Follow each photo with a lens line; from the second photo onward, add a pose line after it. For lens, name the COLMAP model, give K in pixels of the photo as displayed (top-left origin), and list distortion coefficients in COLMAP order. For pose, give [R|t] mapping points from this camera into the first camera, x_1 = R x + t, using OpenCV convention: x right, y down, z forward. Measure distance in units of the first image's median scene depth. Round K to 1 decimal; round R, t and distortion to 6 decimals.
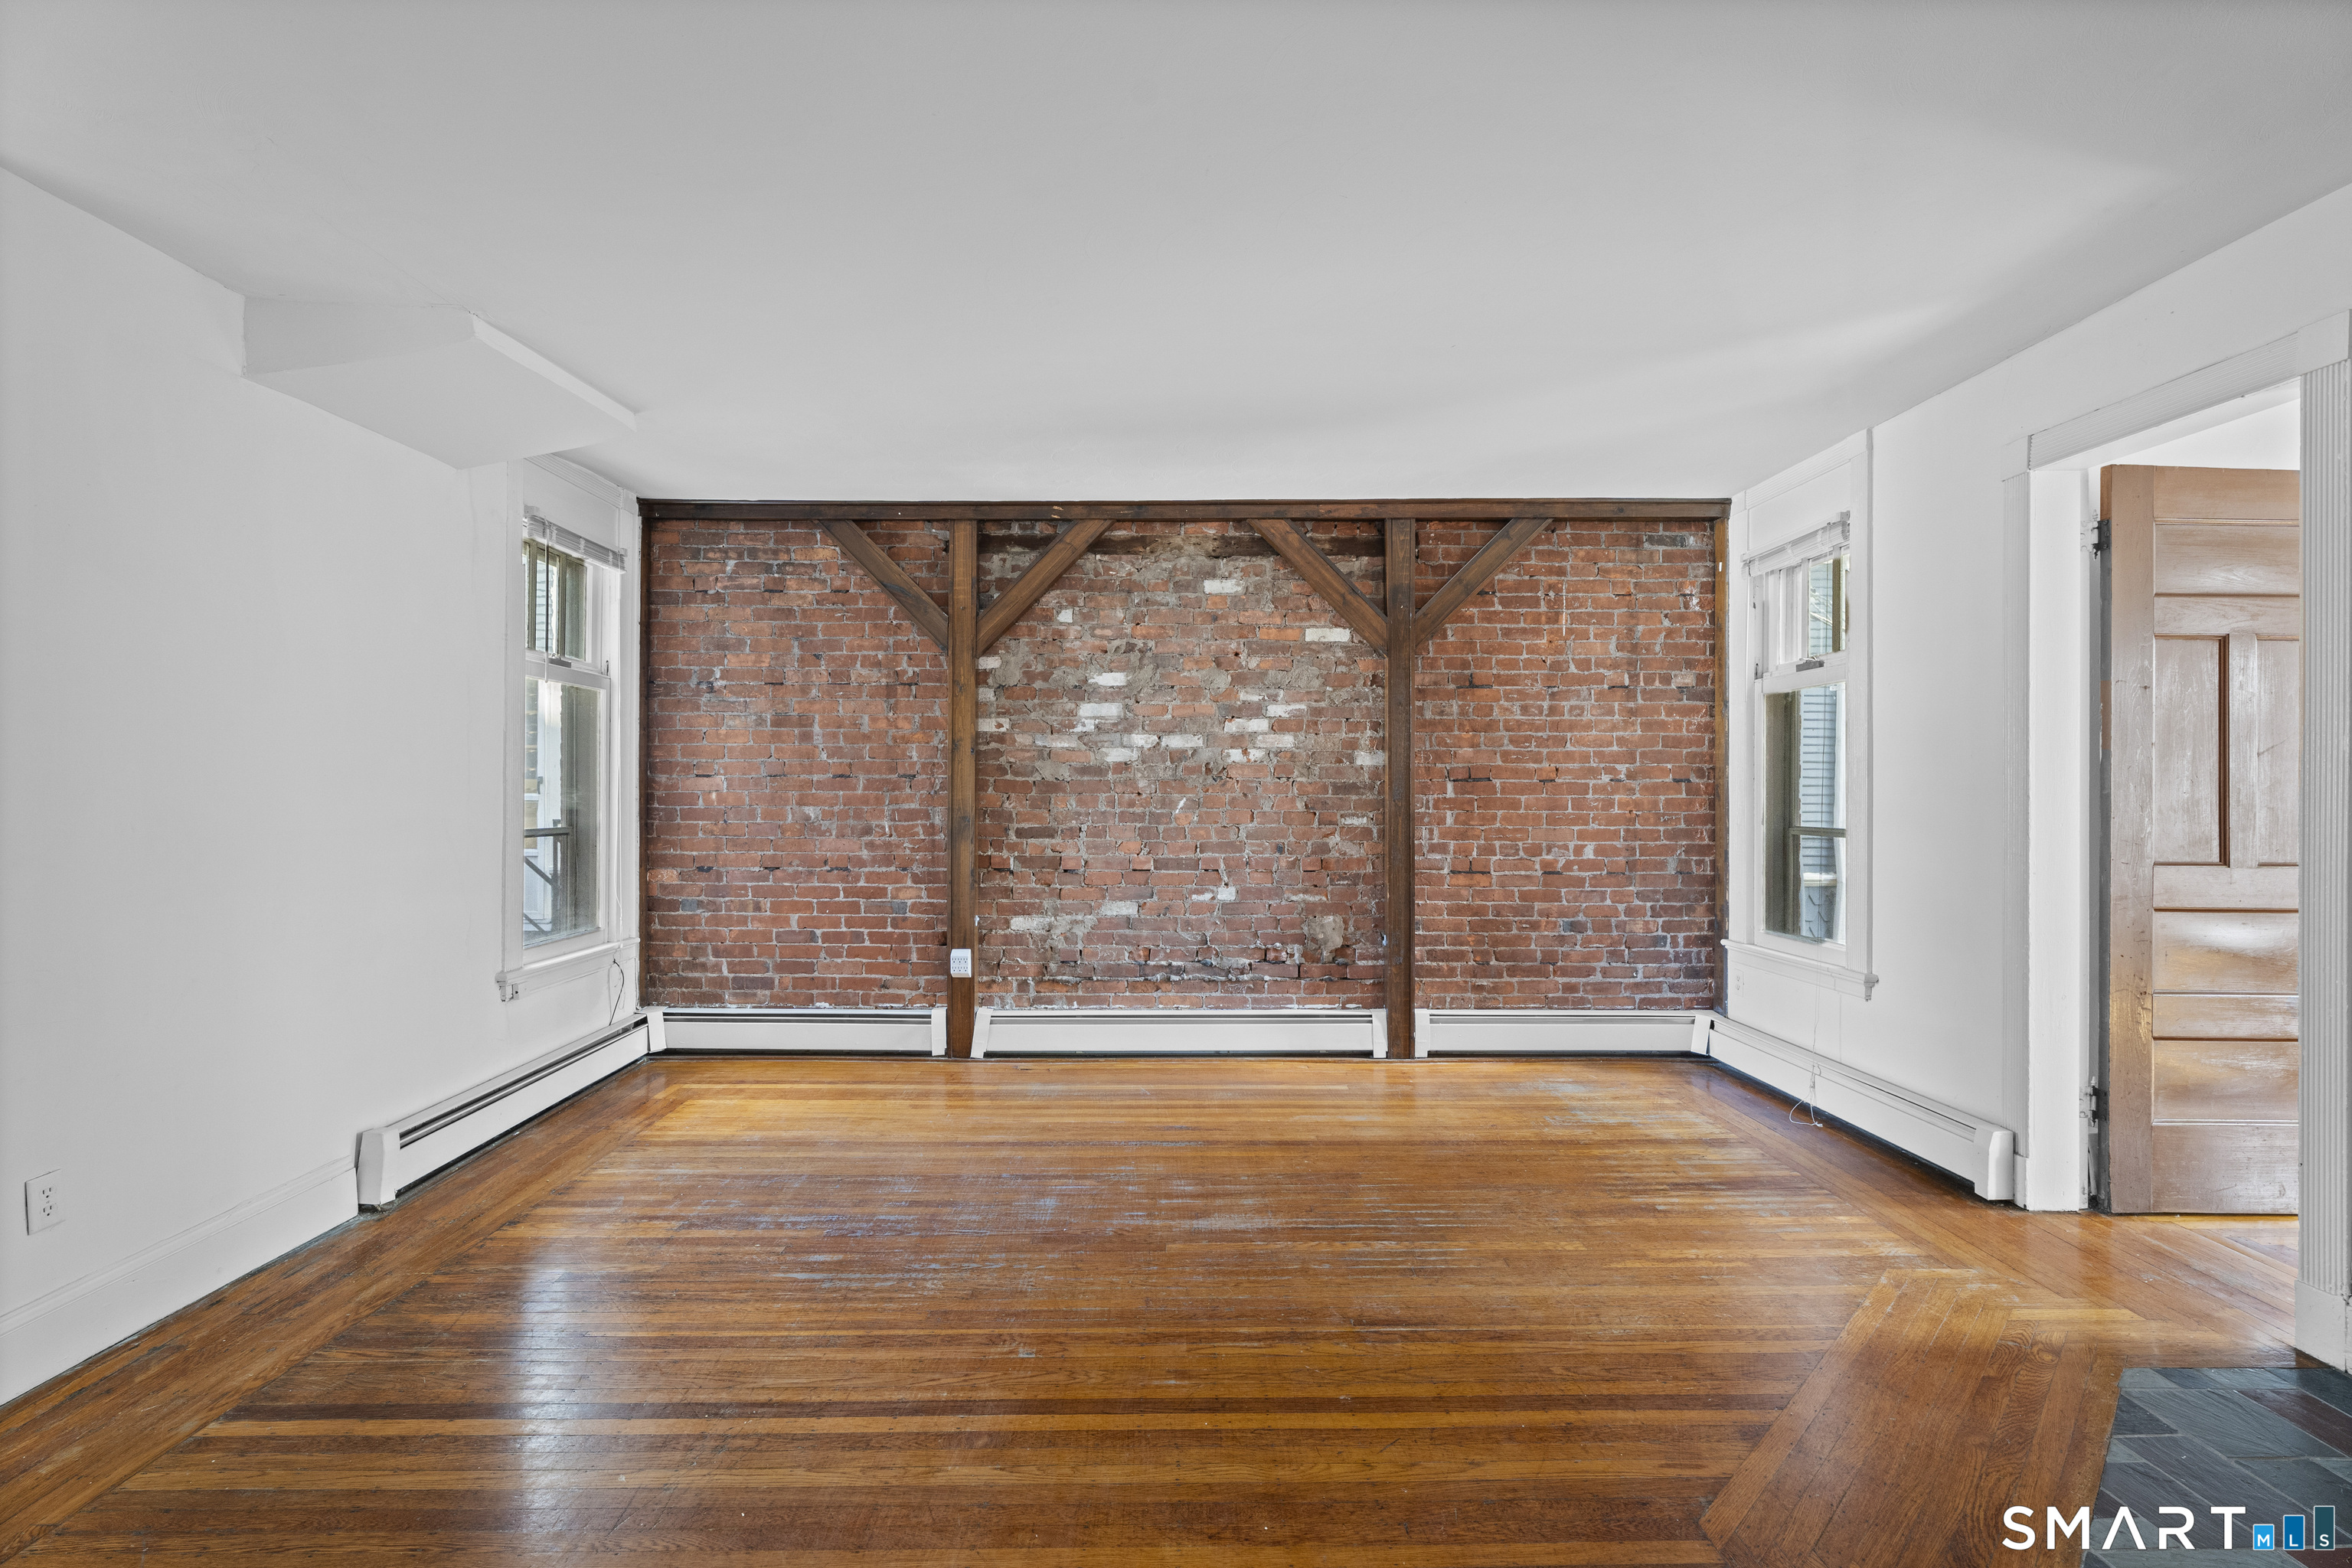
lens RADIAL K [[1041.4, 0, 1164.7], [0, 1041.4, 778.8], [0, 0, 1]] dist [-0.001450, -0.001135]
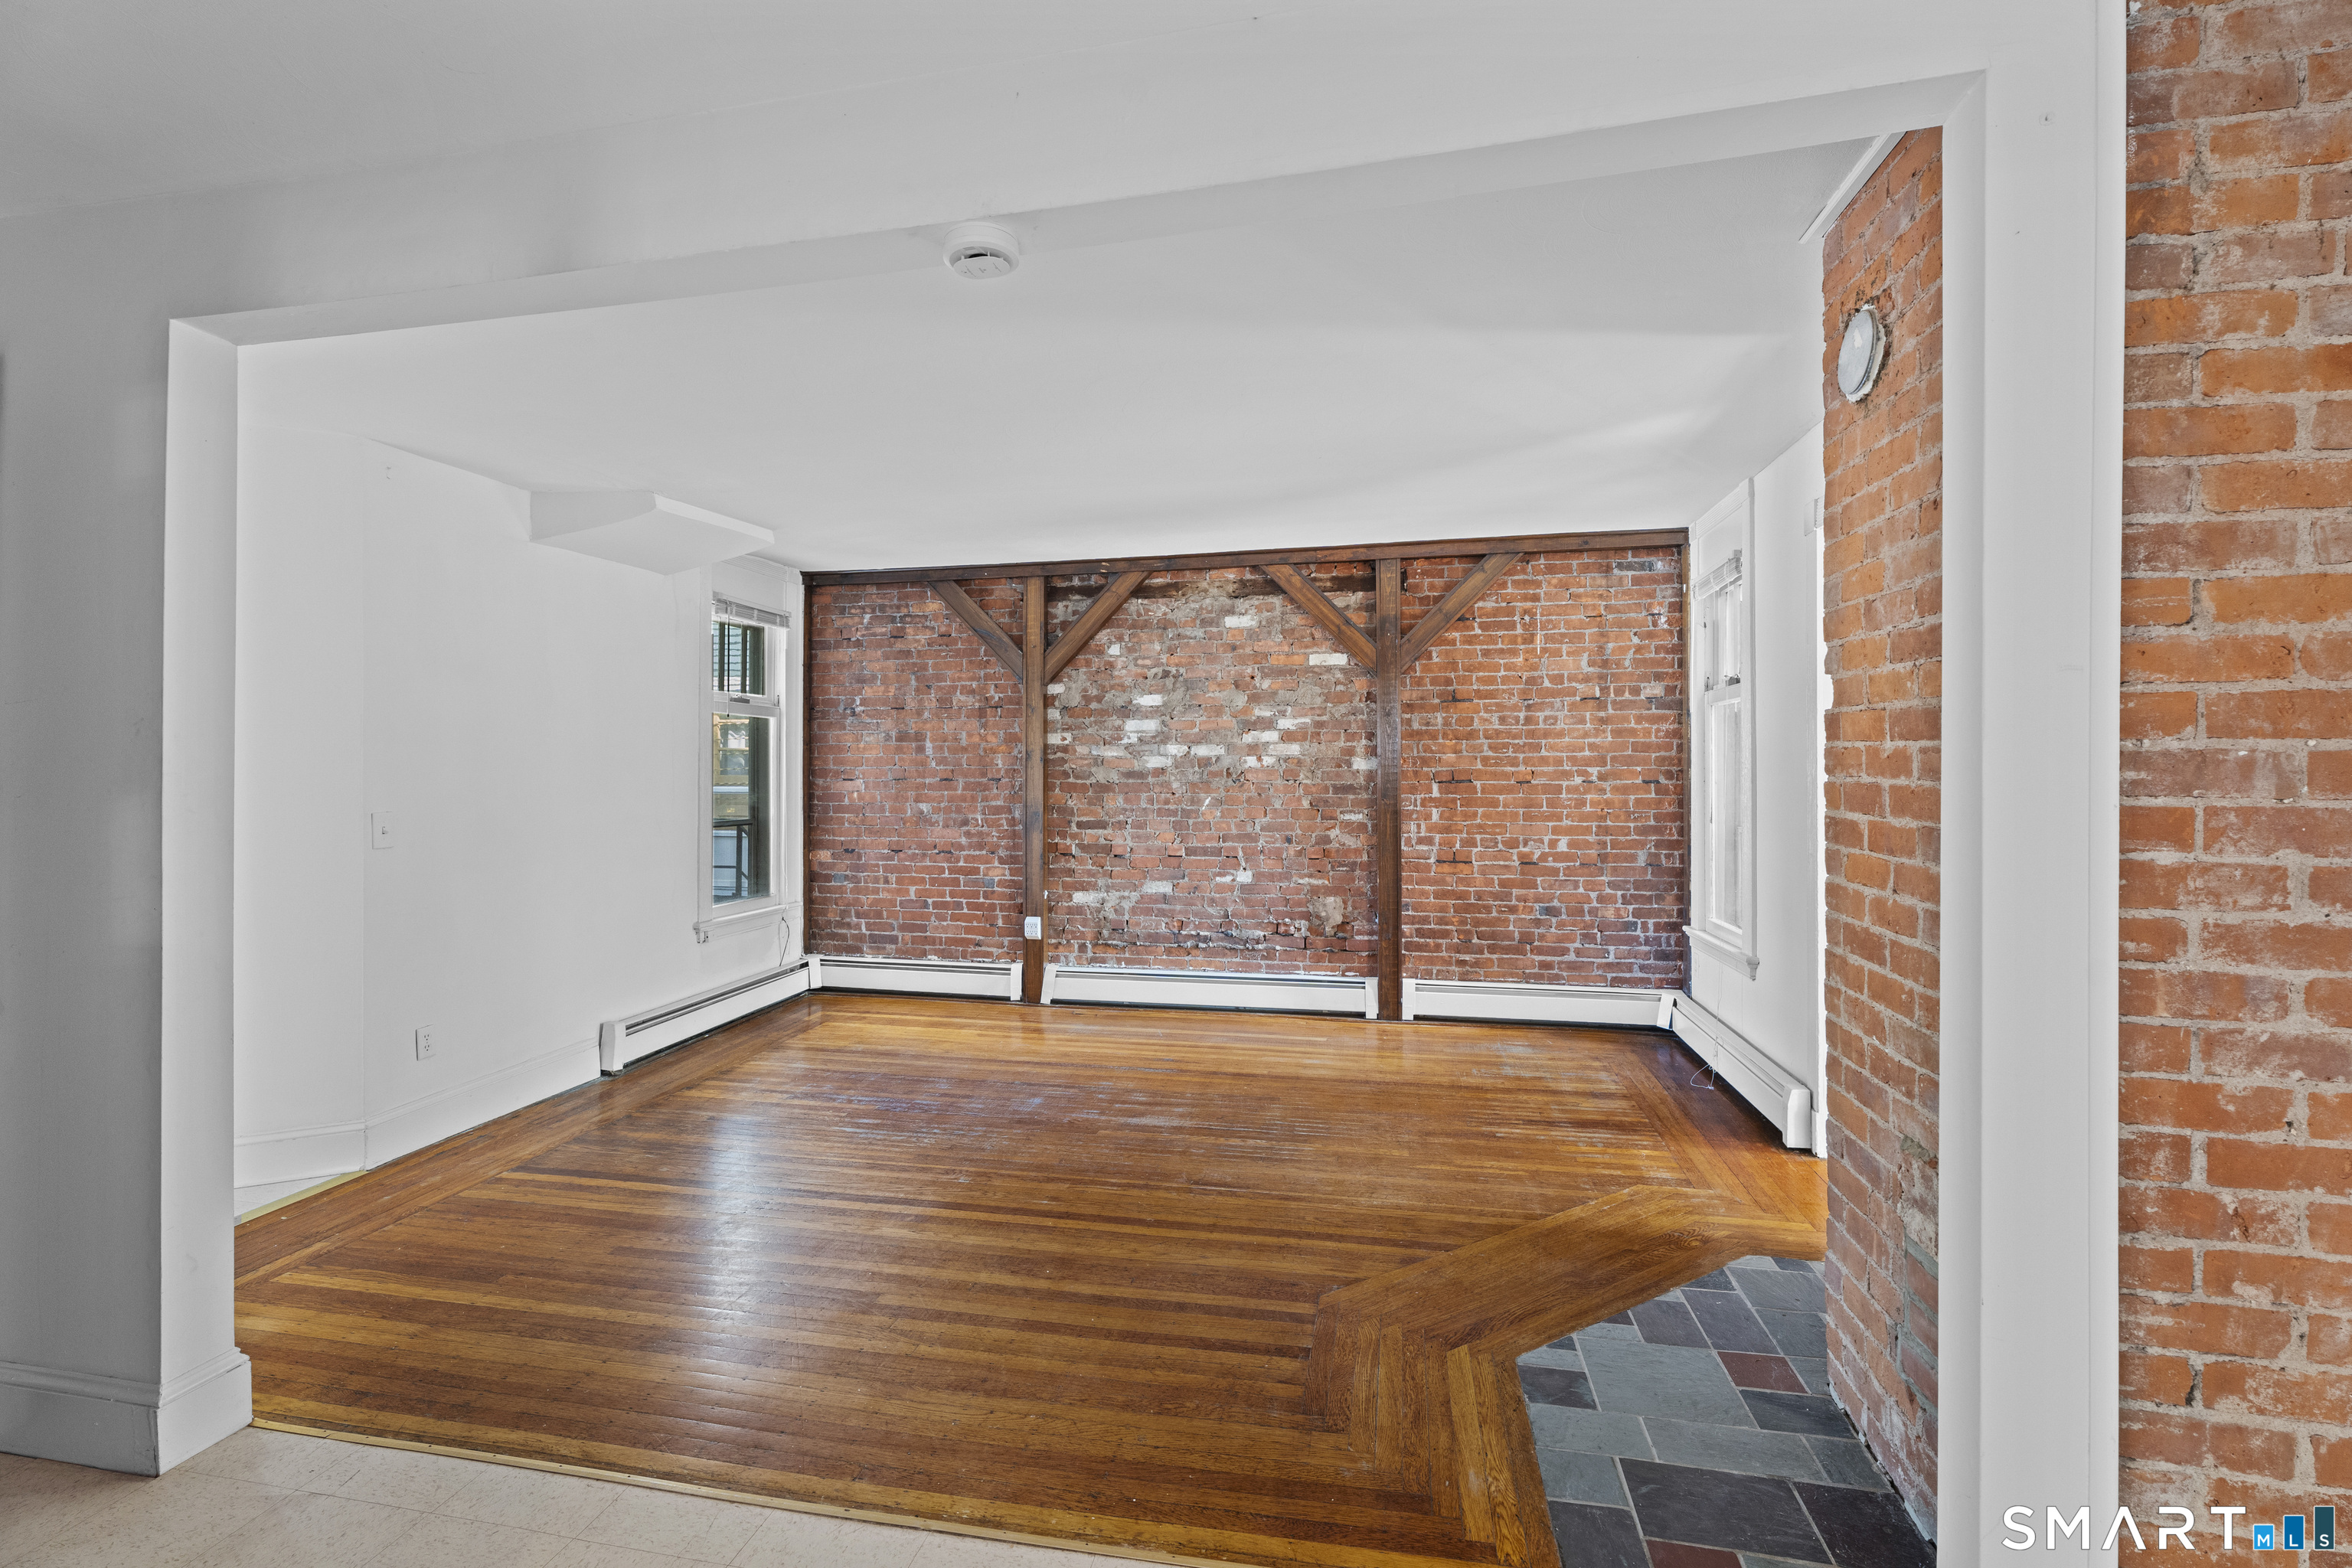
lens RADIAL K [[1034.3, 0, 1160.3], [0, 1034.3, 757.6], [0, 0, 1]] dist [-0.008308, -0.000222]
pose [[0.976210, -0.007140, -0.216709, 0.224231], [0.006470, 0.999972, -0.003804, -0.023243], [0.216730, 0.002311, 0.976229, -0.187273]]
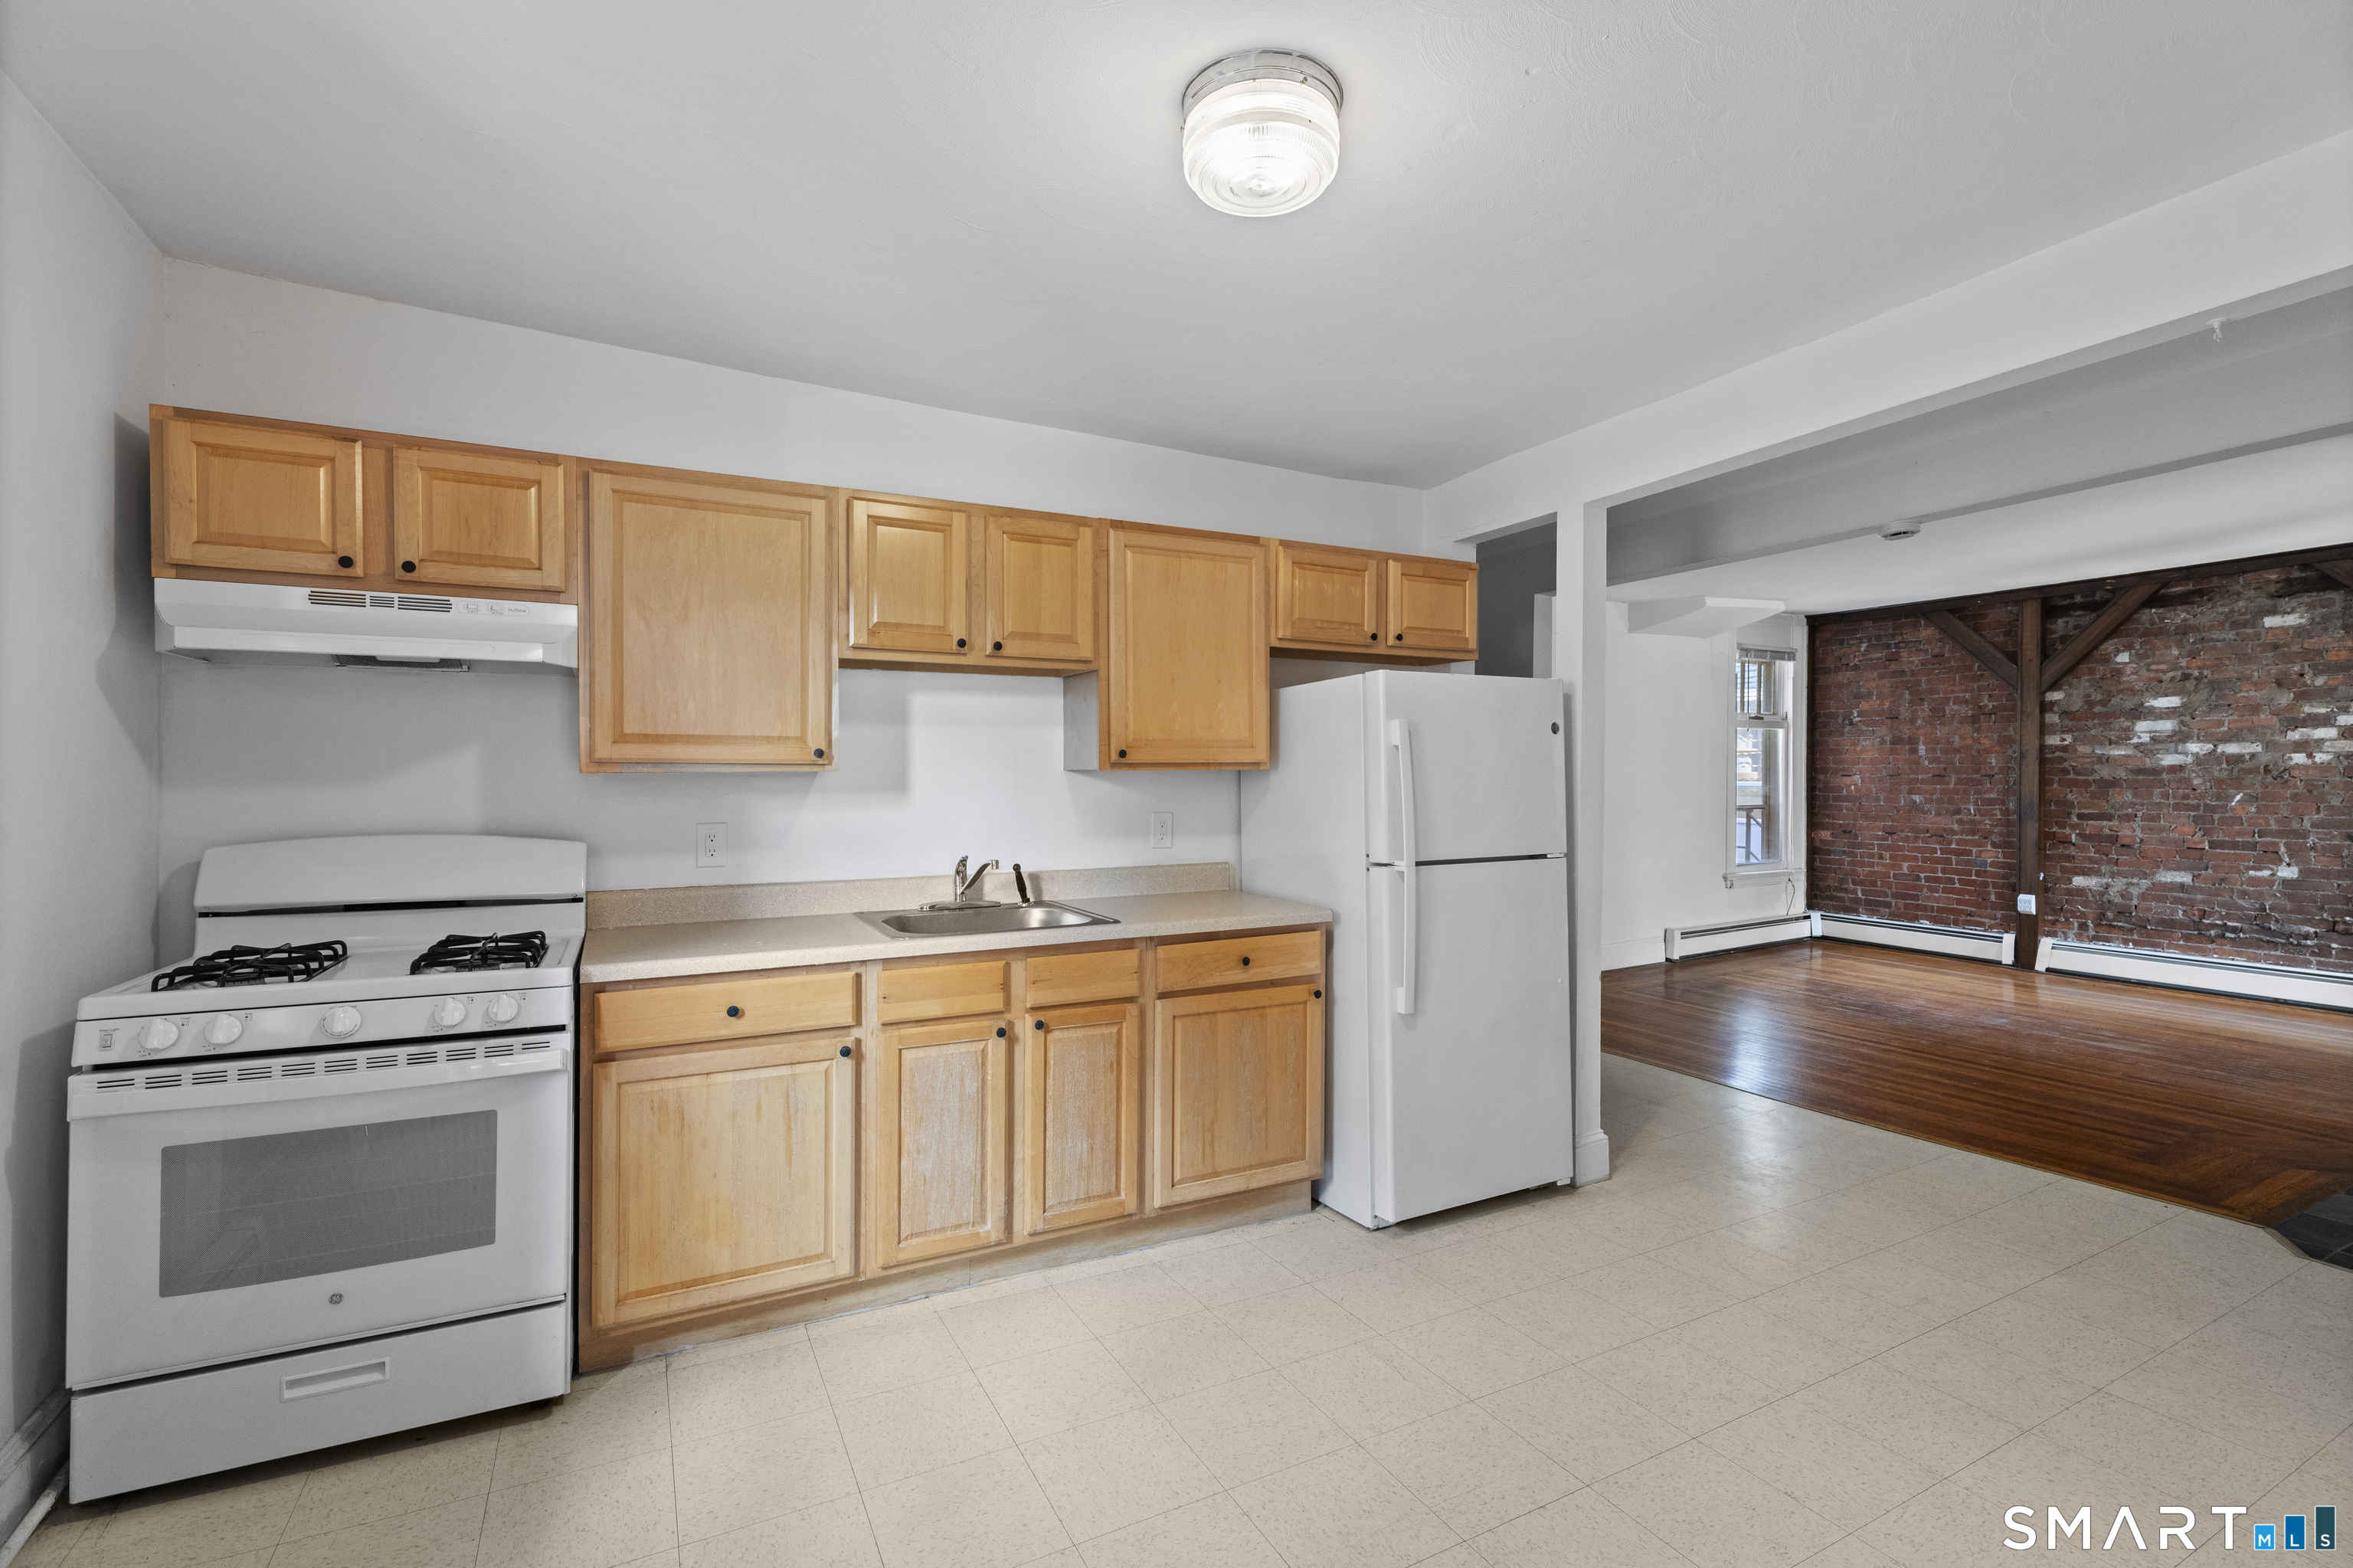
lens RADIAL K [[1041.8, 0, 1165.2], [0, 1041.8, 778.8], [0, 0, 1]] dist [-0.001450, -0.001135]
pose [[0.451279, 0.002088, -0.892380, 0.551684], [0.005706, 0.999970, 0.005225, -0.012850], [0.892364, -0.007450, 0.451254, -0.723842]]
